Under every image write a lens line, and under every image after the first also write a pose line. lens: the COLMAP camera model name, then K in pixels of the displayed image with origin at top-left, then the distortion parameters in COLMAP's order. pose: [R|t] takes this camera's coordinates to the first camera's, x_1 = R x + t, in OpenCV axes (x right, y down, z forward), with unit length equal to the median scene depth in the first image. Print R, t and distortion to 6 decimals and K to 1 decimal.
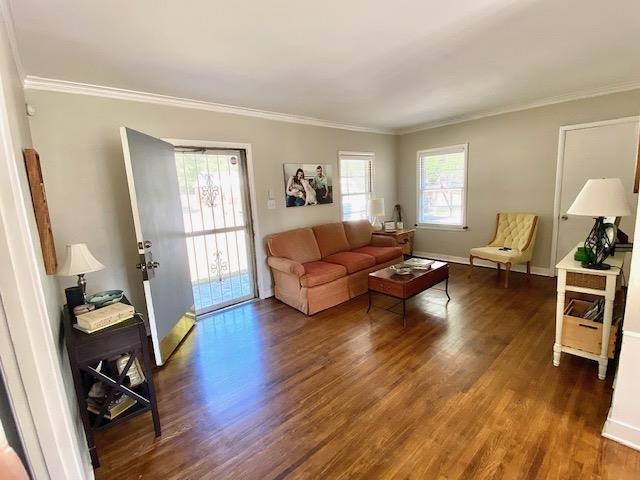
lens RADIAL K [[292.8, 0, 320.0], [0, 292.8, 240.9], [0, 0, 1]] dist [0.004742, -0.007604]
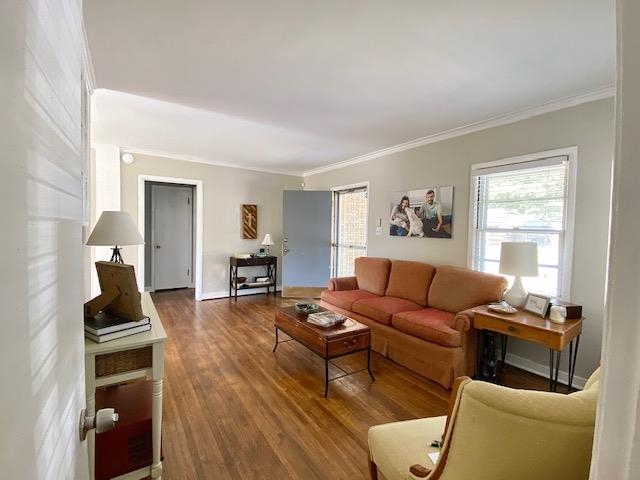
lens RADIAL K [[292.8, 0, 320.7], [0, 292.8, 239.9], [0, 0, 1]] dist [0.004742, -0.007604]
pose [[-0.136801, 0.090900, -0.986419, 0.878613], [-0.183409, 0.976240, 0.115398, -0.166781], [0.973471, 0.196705, -0.116879, 0.854223]]
